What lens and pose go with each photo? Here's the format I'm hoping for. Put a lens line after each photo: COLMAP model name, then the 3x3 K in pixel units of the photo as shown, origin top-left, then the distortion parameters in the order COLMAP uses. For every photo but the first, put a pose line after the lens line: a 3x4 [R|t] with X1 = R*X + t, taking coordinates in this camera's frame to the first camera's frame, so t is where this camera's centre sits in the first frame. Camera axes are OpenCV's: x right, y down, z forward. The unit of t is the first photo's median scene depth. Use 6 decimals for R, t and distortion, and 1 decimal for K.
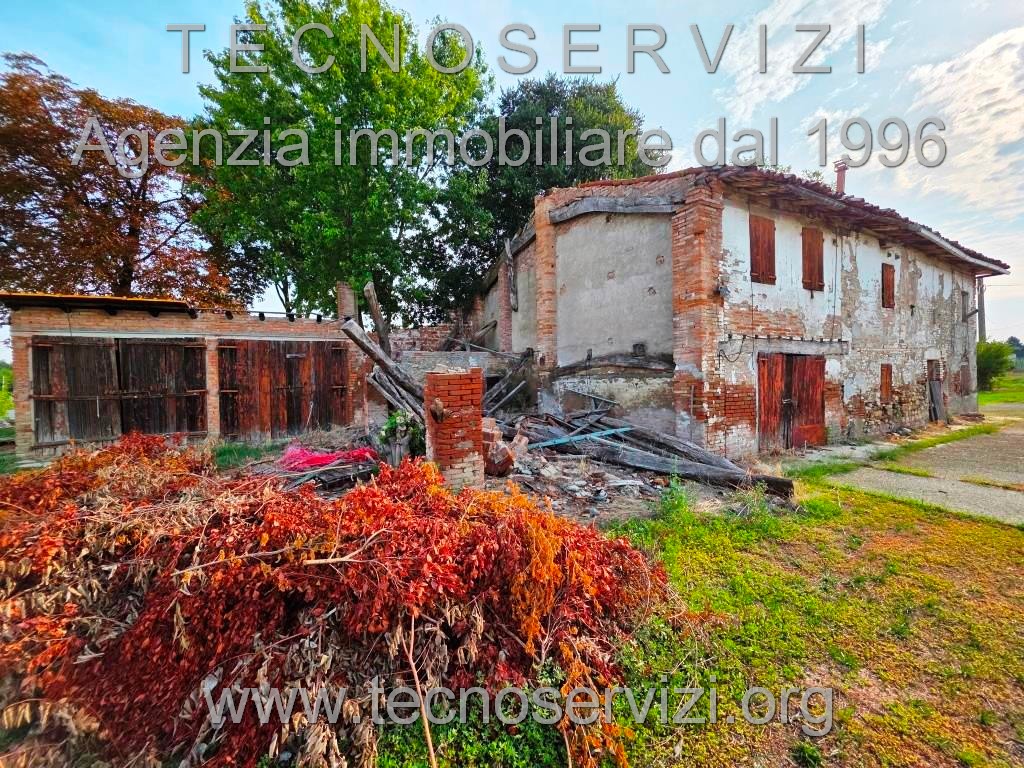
lens RADIAL K [[416.4, 0, 508.1], [0, 416.4, 376.0], [0, 0, 1]] dist [0.006003, -0.001552]
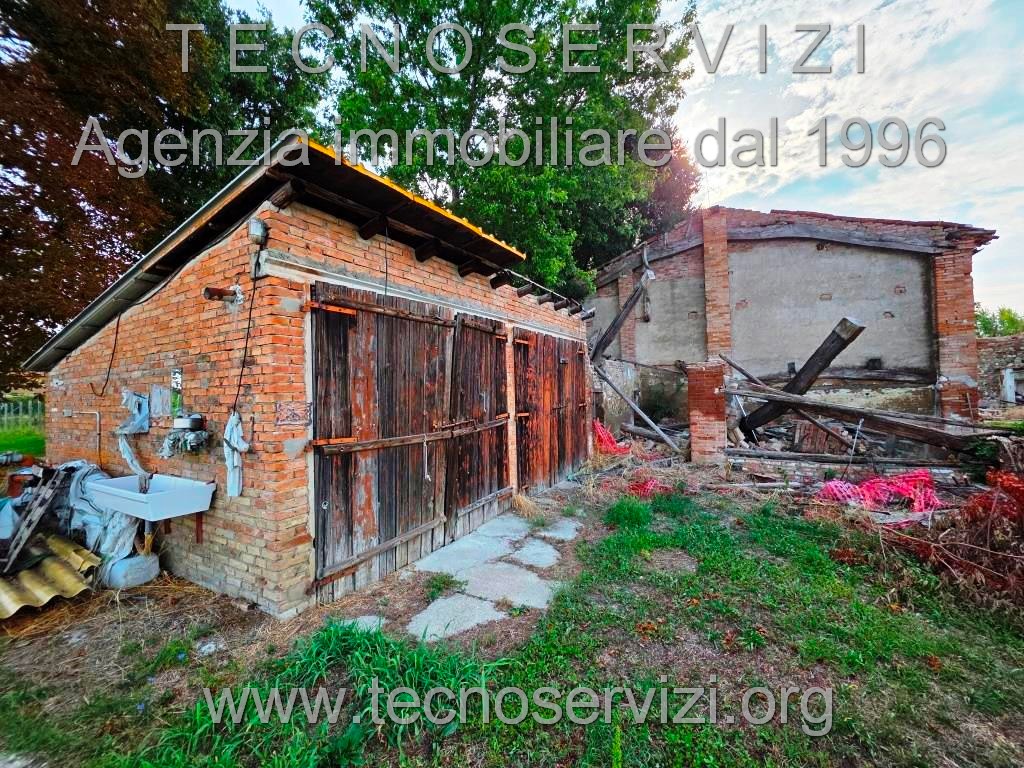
lens RADIAL K [[416.4, 0, 512.7], [0, 416.4, 379.5], [0, 0, 1]] dist [0.006003, -0.001552]
pose [[0.836771, 0.007638, 0.547500, -1.172779], [0.013769, 0.999293, -0.034984, 0.006739], [-0.547380, 0.036812, 0.836074, 0.583353]]
